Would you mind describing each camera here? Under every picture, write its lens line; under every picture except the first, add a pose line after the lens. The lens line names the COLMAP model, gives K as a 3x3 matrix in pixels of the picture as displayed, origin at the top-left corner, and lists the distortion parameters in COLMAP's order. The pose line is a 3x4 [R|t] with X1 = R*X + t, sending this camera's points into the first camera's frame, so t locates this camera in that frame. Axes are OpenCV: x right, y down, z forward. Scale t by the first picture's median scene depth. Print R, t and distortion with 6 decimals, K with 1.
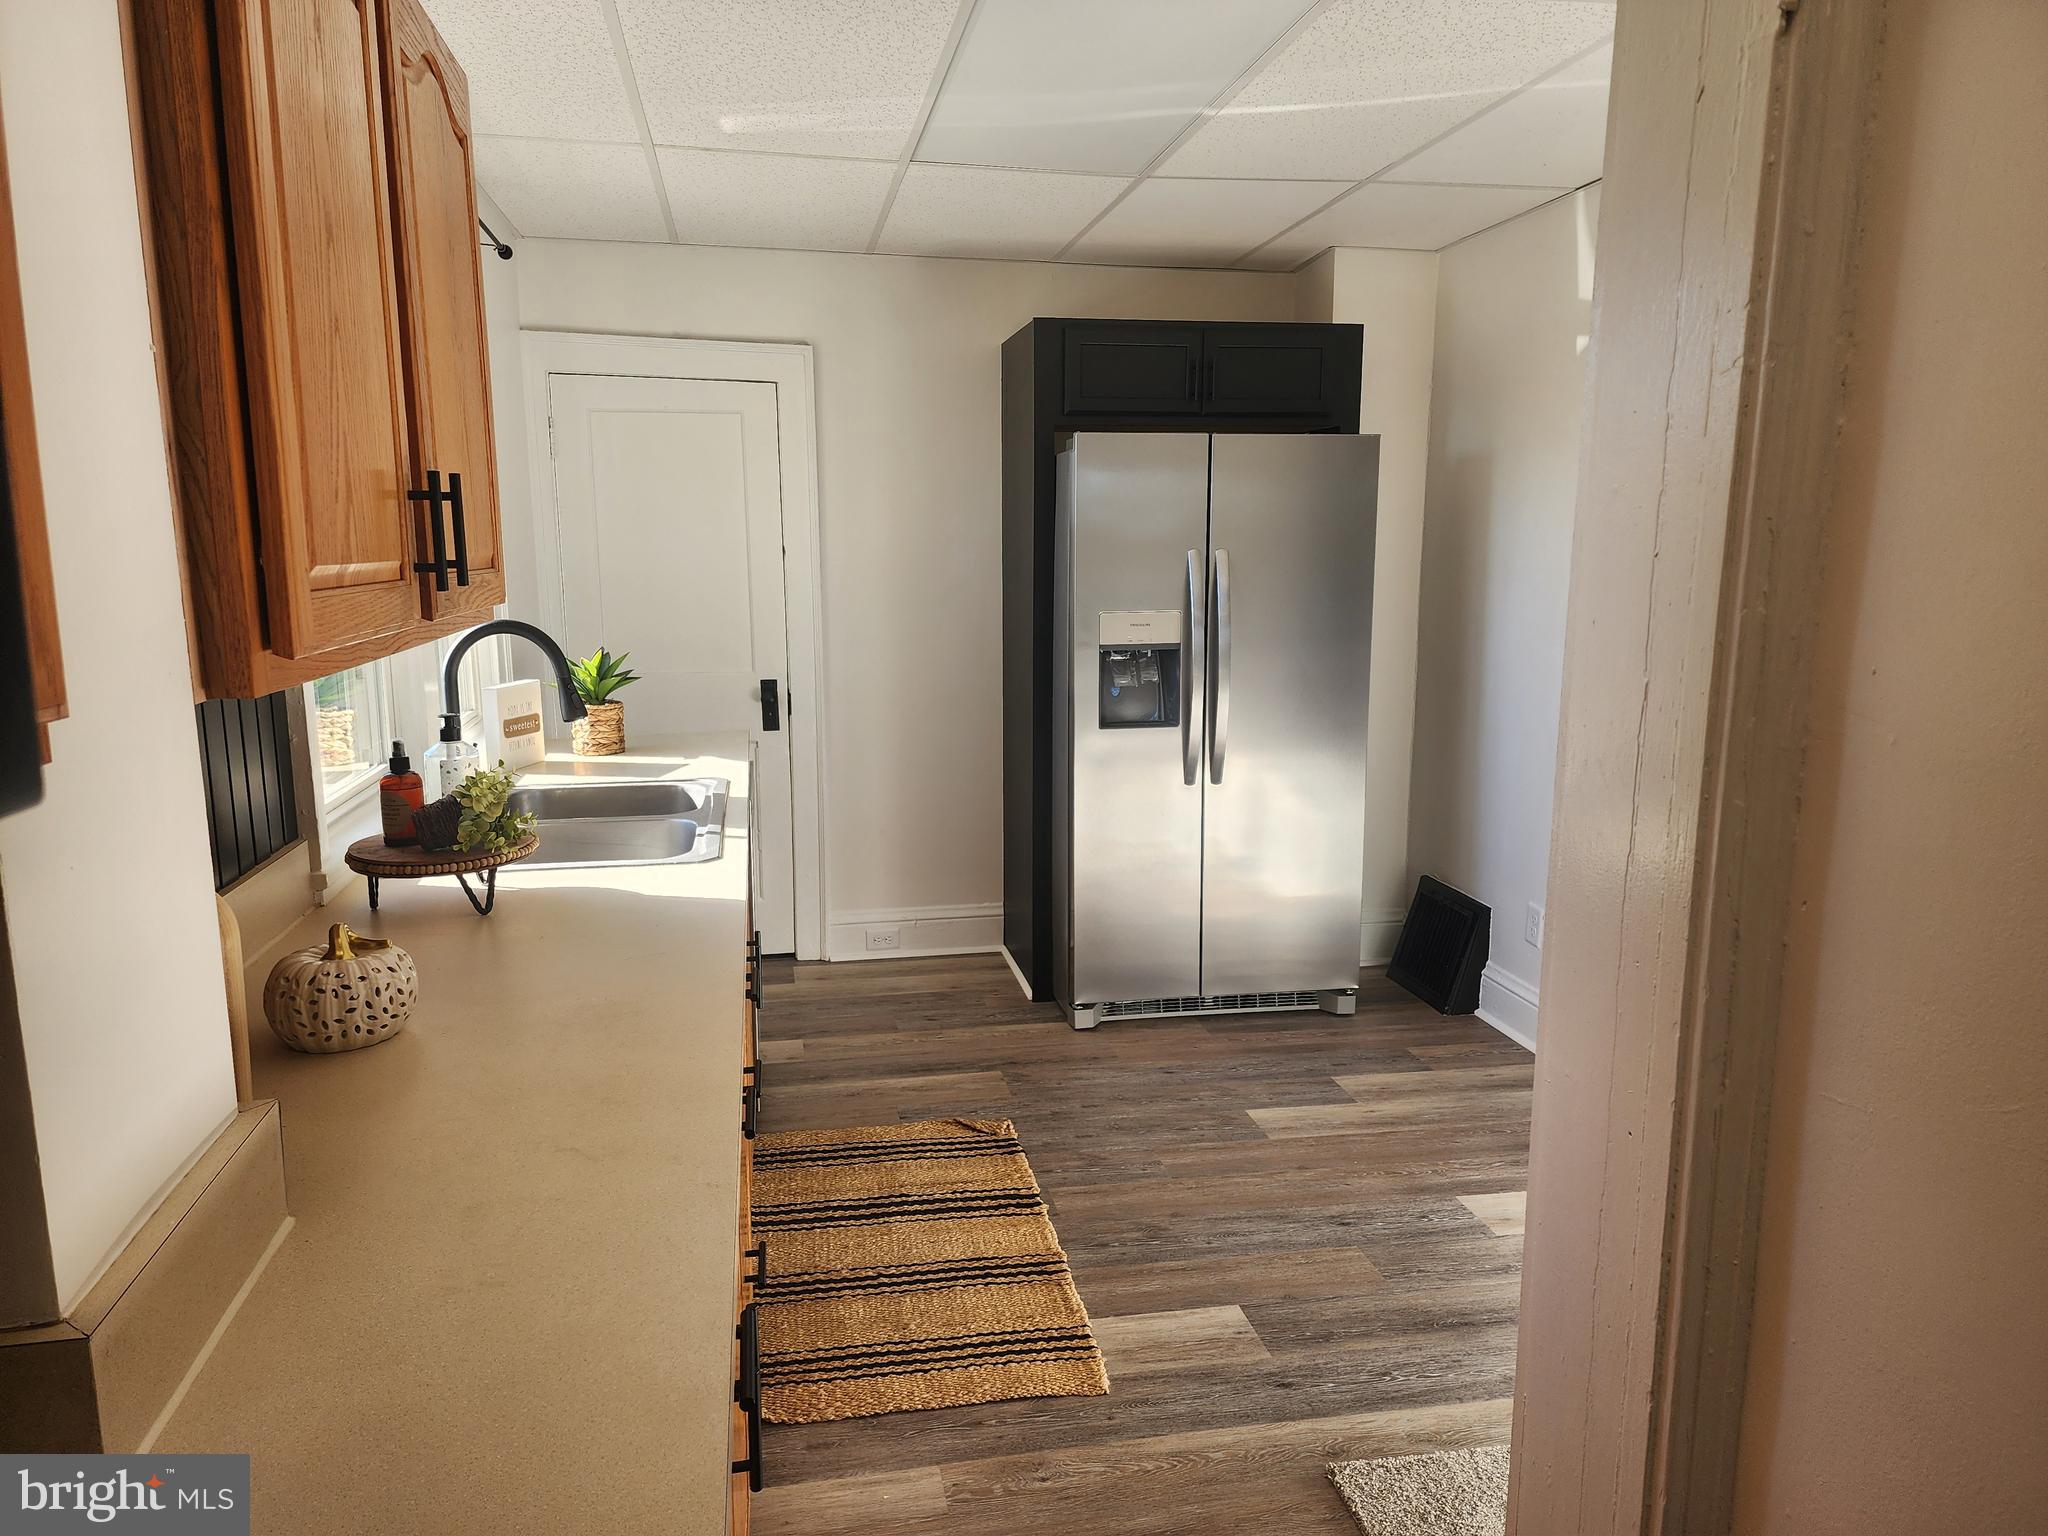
lens RADIAL K [[1366.3, 0, 1029.9], [0, 1366.3, 767.5], [0, 0, 1]] dist [0.088857, -0.077689]
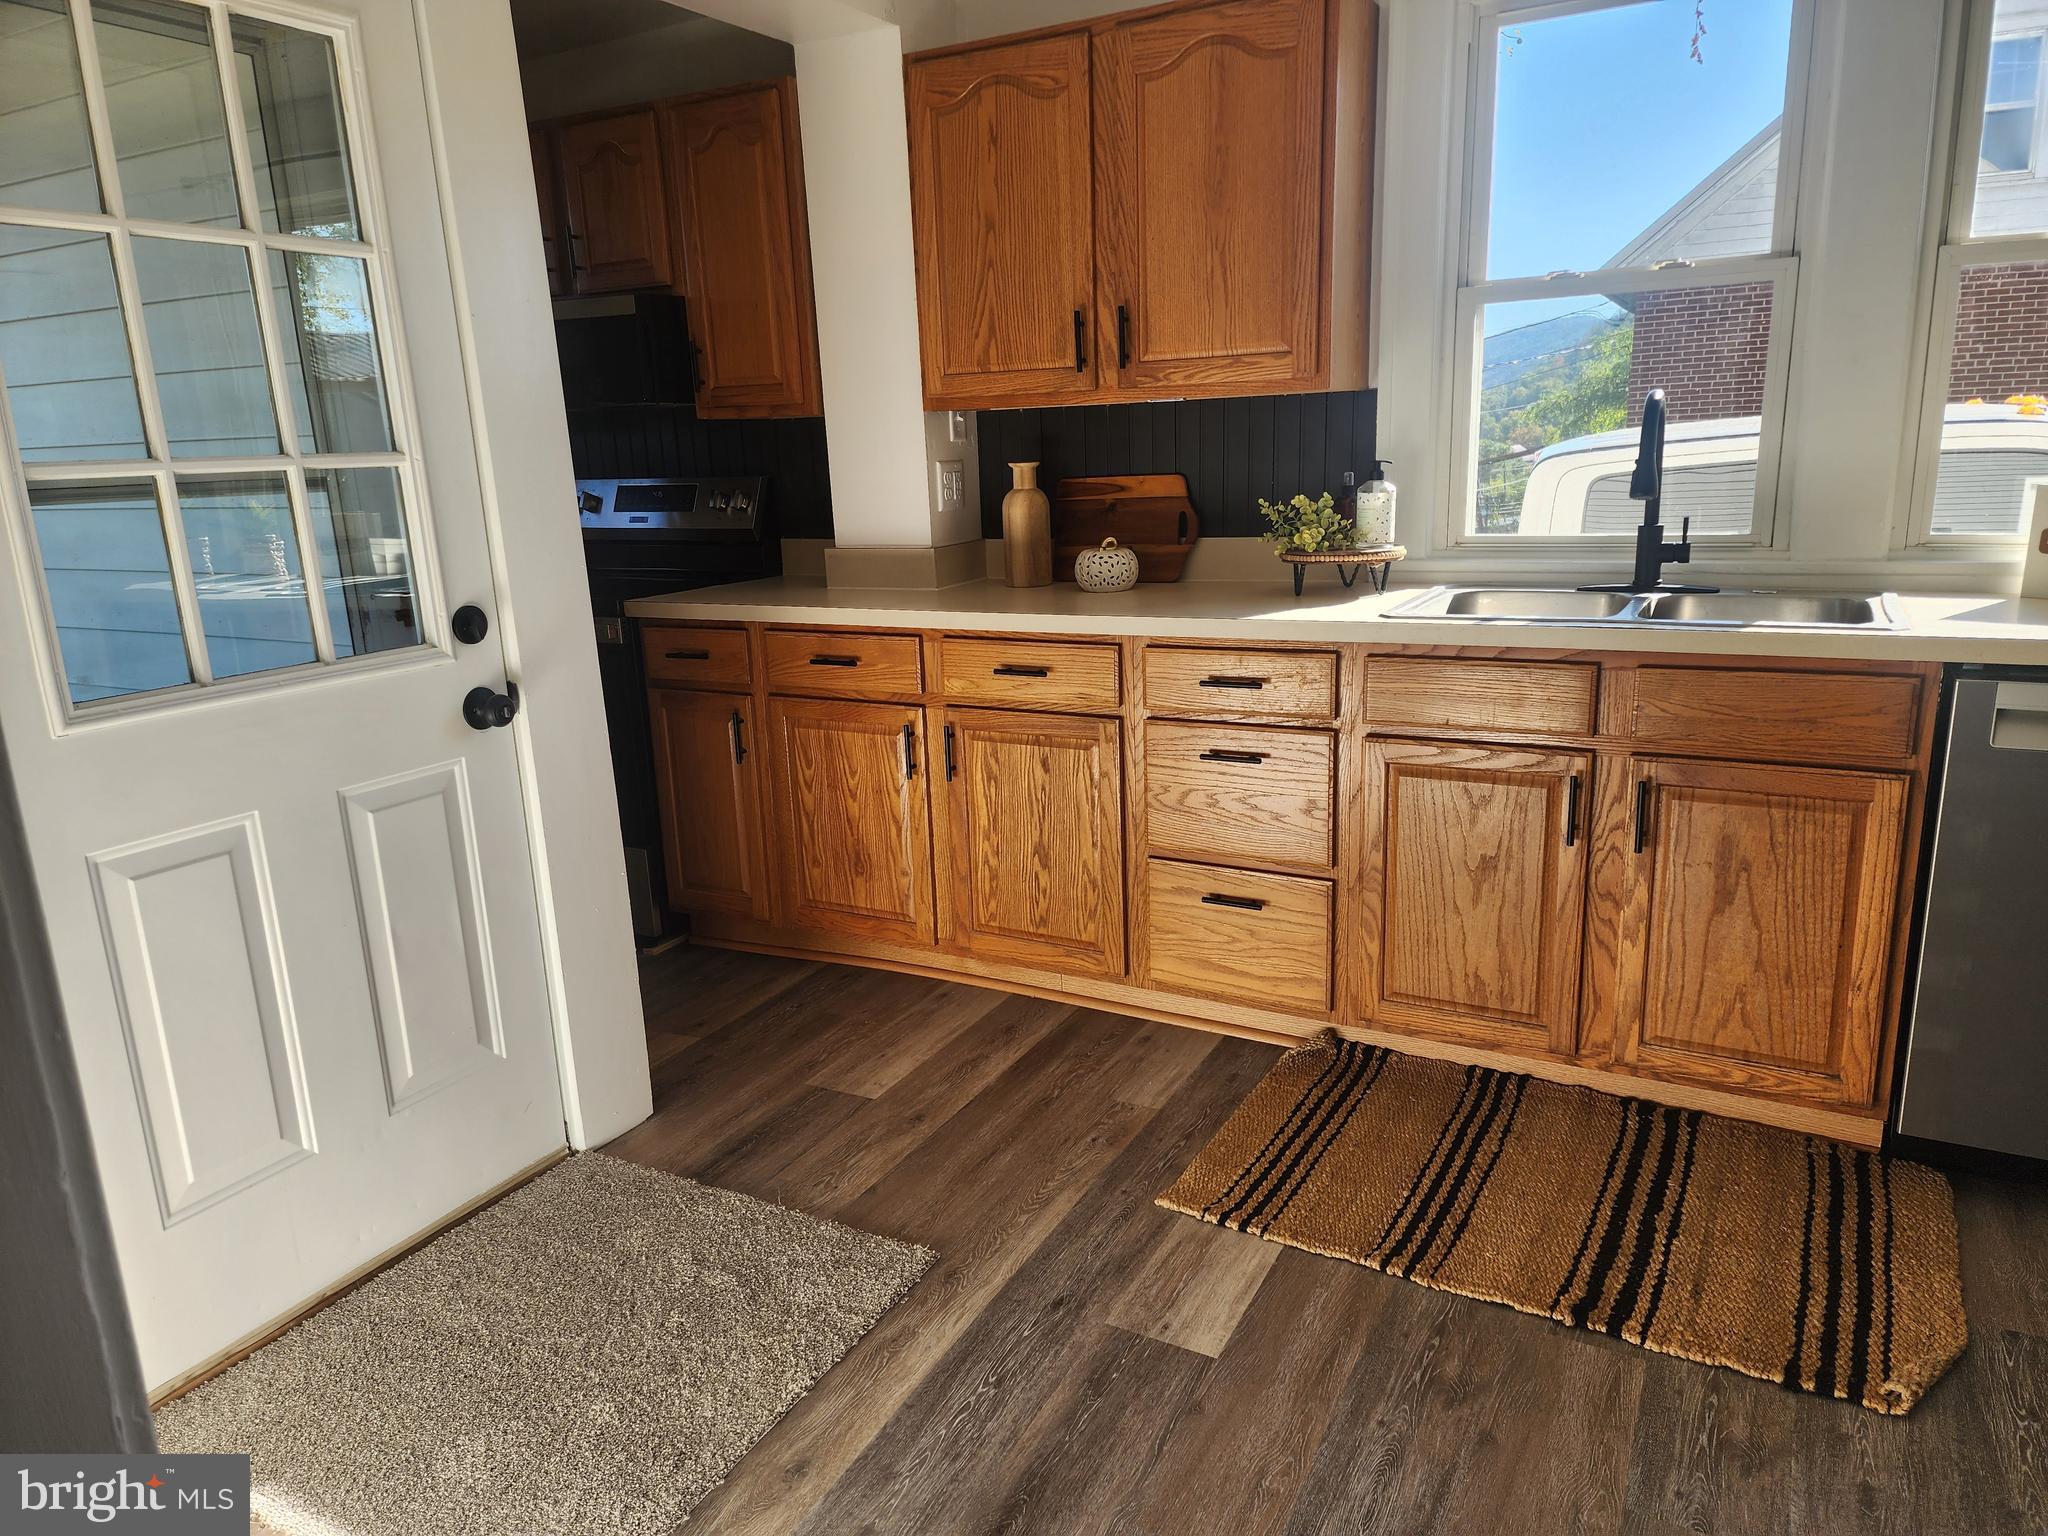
lens RADIAL K [[1366.3, 0, 1033.9], [0, 1366.3, 785.1], [0, 0, 1]] dist [0.088857, -0.077689]
pose [[-0.633657, 0.219830, -0.741723, 0.743831], [-0.086701, 0.932557, 0.350458, -0.160738], [0.768740, 0.286379, -0.571862, 1.348448]]
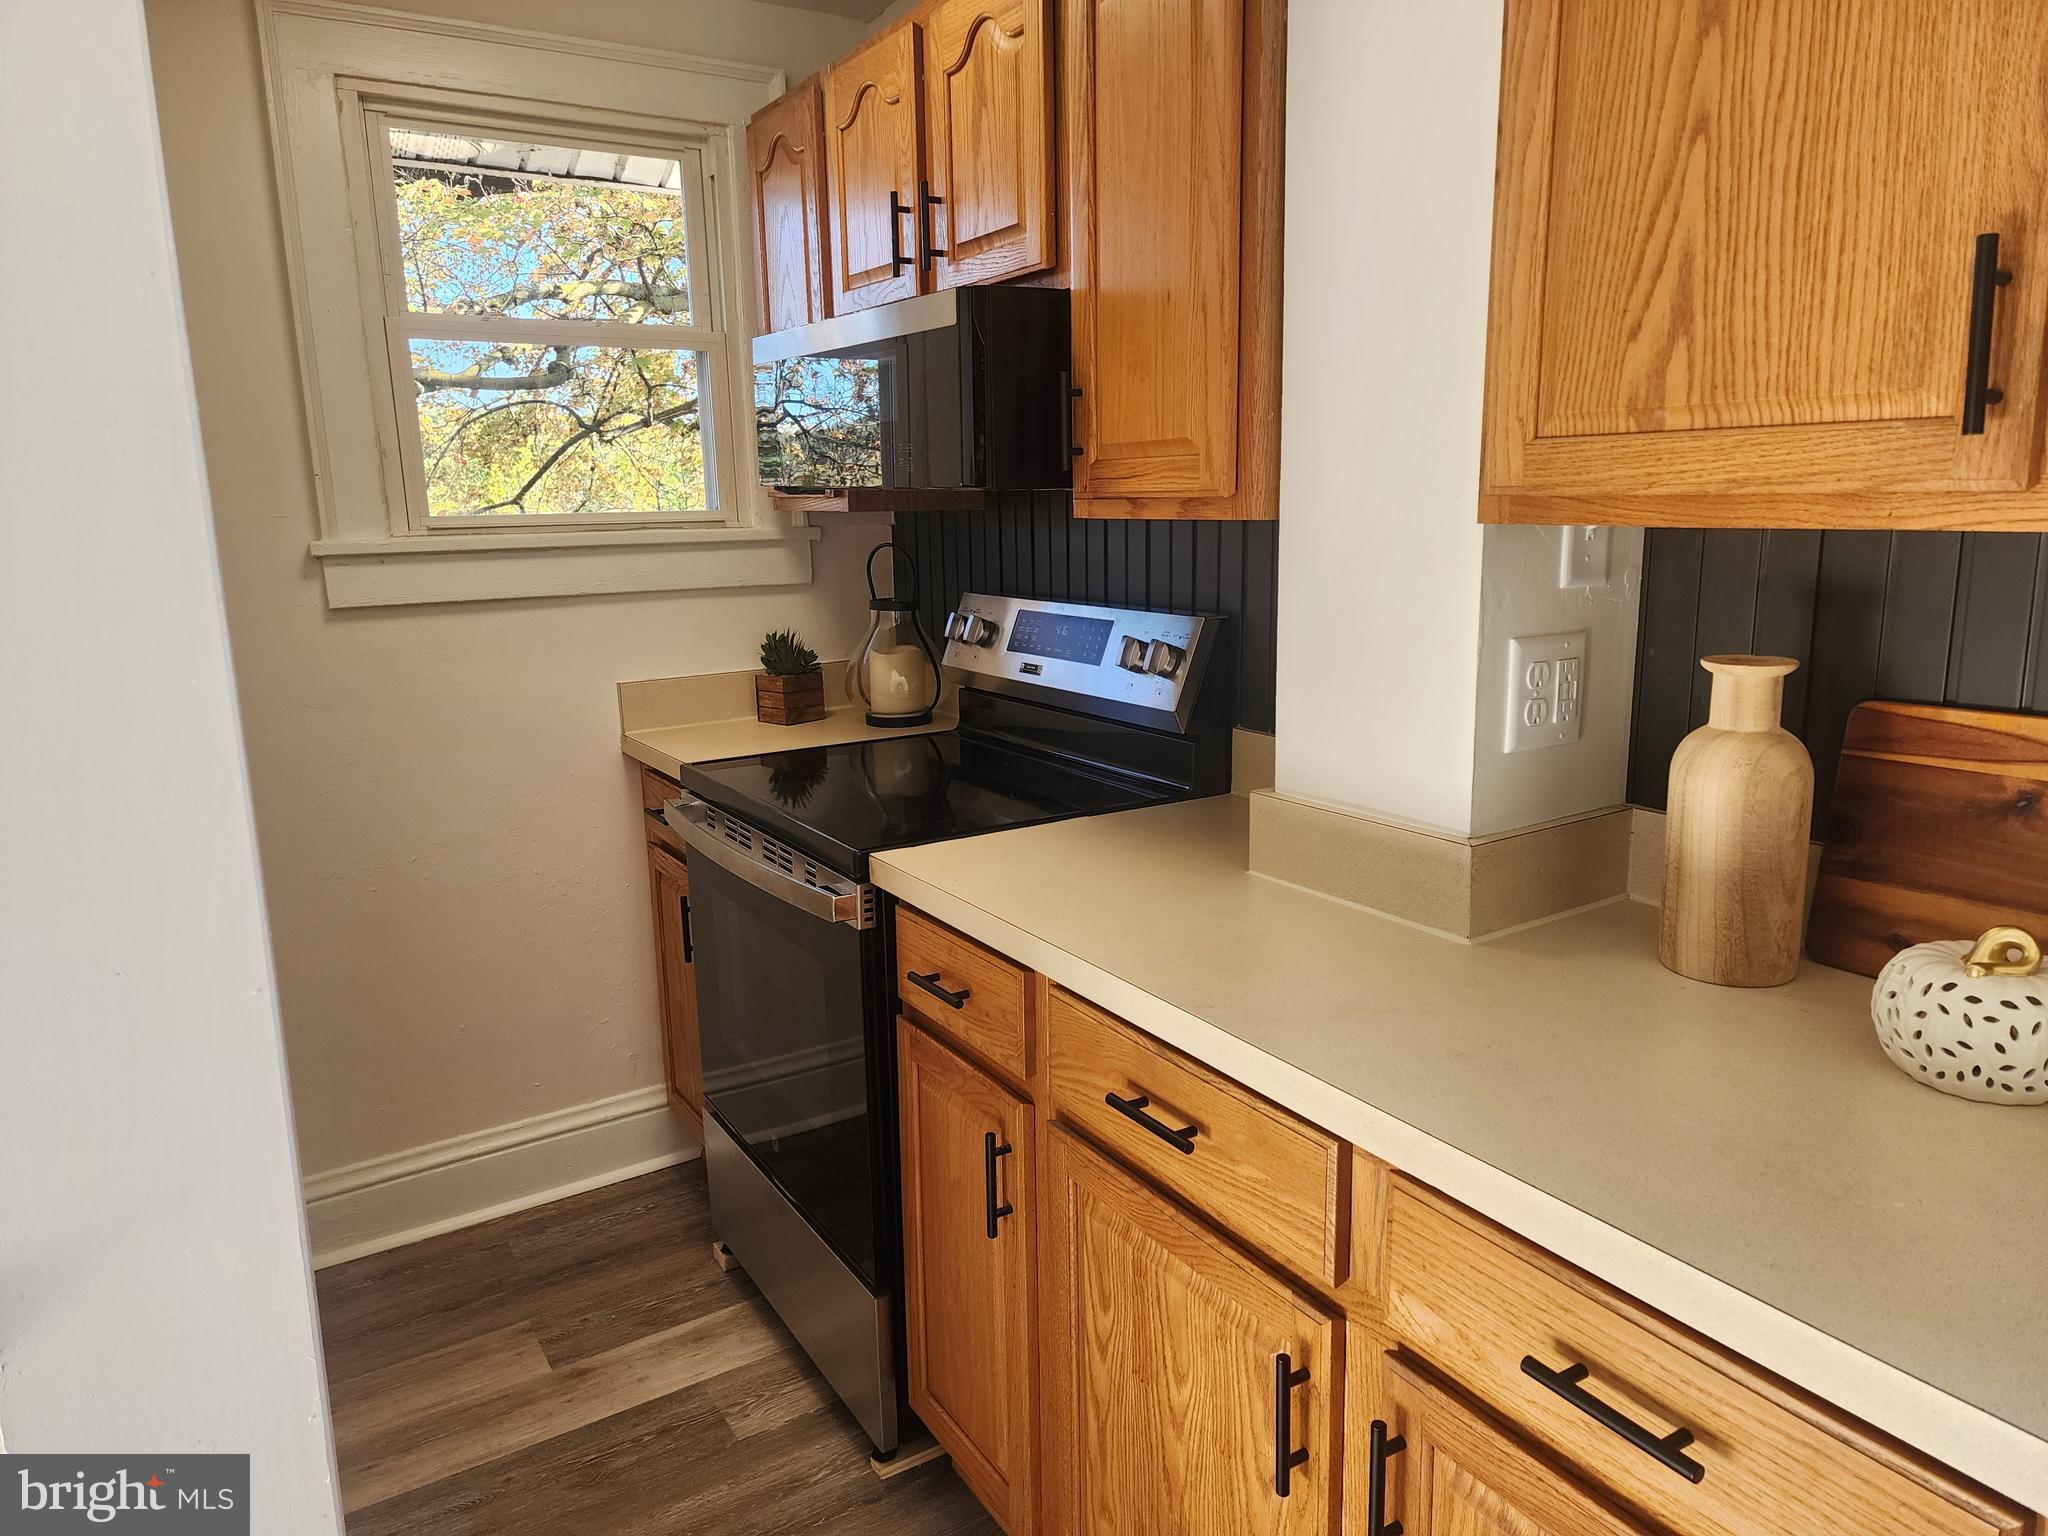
lens RADIAL K [[1366.3, 0, 1018.4], [0, 1366.3, 756.9], [0, 0, 1]] dist [0.088857, -0.077689]
pose [[-0.939039, 0.090715, -0.331627, 0.104742], [-0.030520, 0.938761, 0.343215, -0.117598], [0.342453, 0.332413, -0.878765, 0.848054]]
